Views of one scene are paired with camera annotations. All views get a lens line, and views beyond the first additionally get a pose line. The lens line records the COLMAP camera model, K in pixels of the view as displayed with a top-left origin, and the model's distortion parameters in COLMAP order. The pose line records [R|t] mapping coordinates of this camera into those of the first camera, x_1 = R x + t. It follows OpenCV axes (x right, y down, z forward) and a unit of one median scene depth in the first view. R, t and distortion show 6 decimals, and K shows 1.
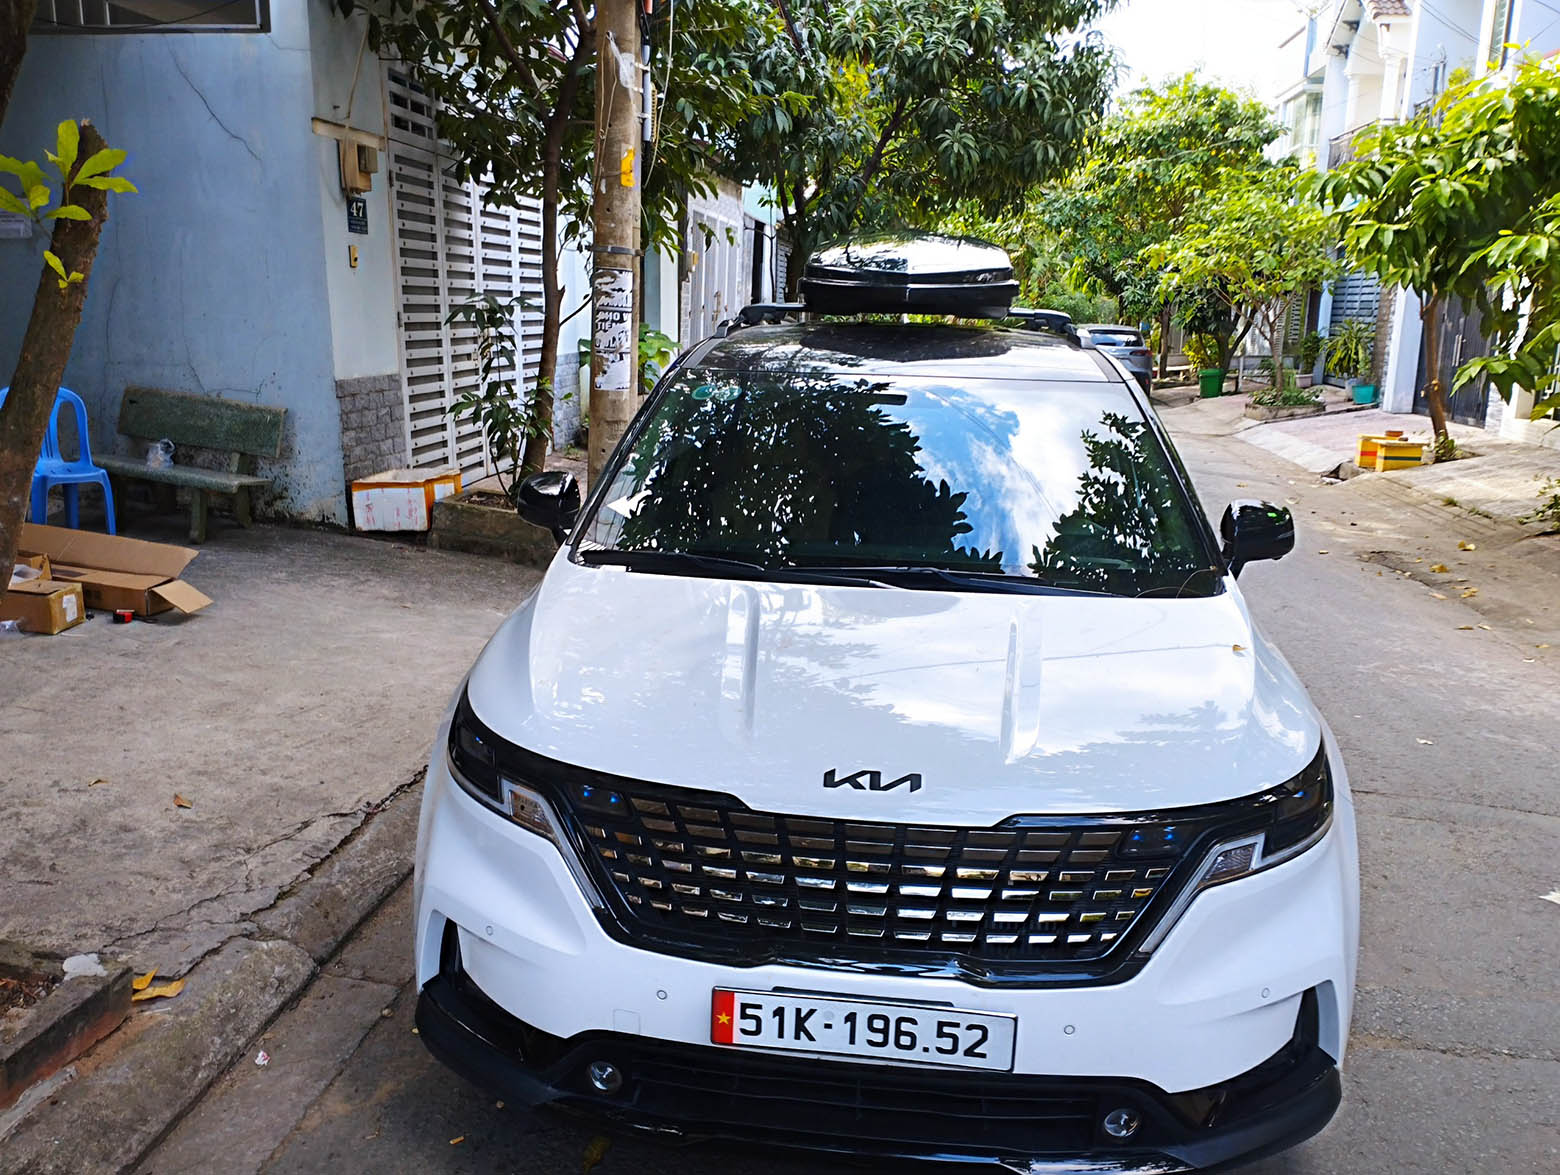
lens RADIAL K [[1251.3, 0, 786.6], [0, 1251.3, 599.4], [0, 0, 1]] dist [0.046127, -0.051336]
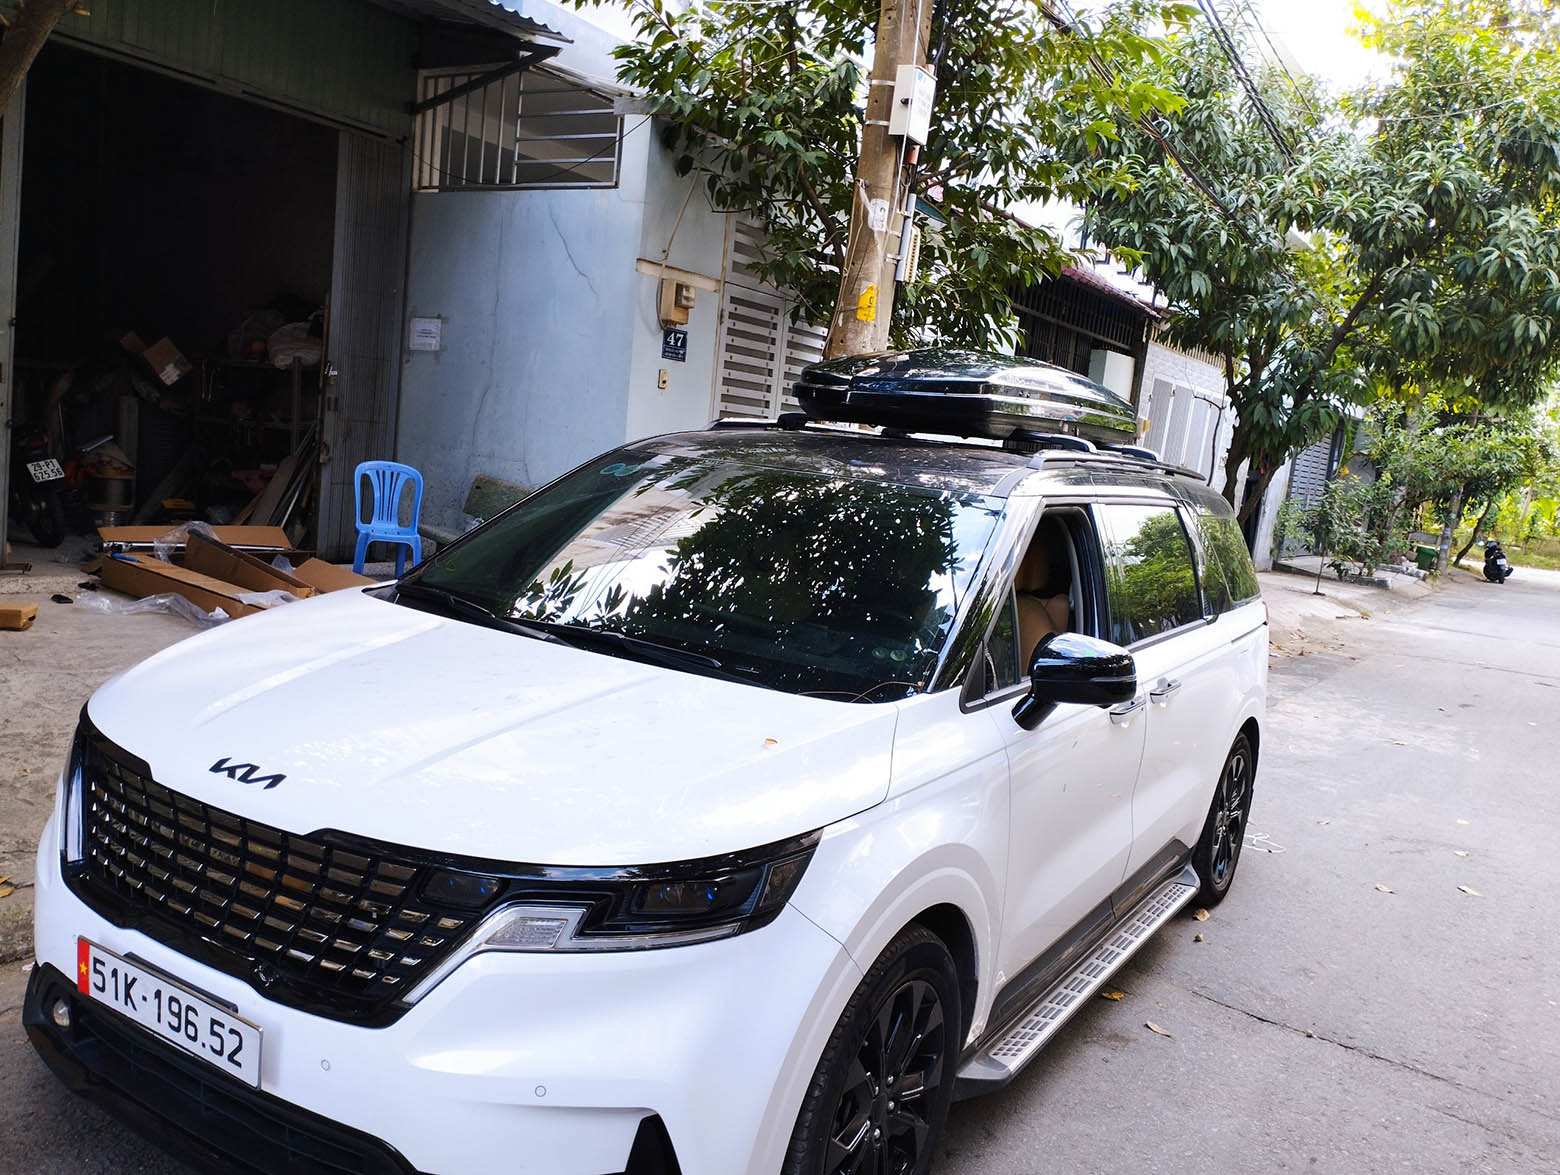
lens RADIAL K [[1251.3, 0, 793.2], [0, 1251.3, 600.7], [0, 0, 1]] dist [0.046127, -0.051336]
pose [[0.906642, 0.120643, -0.404283, 0.254933], [-0.172364, 0.980544, -0.093934, 0.007453], [0.385085, 0.154849, 0.909797, 0.060983]]
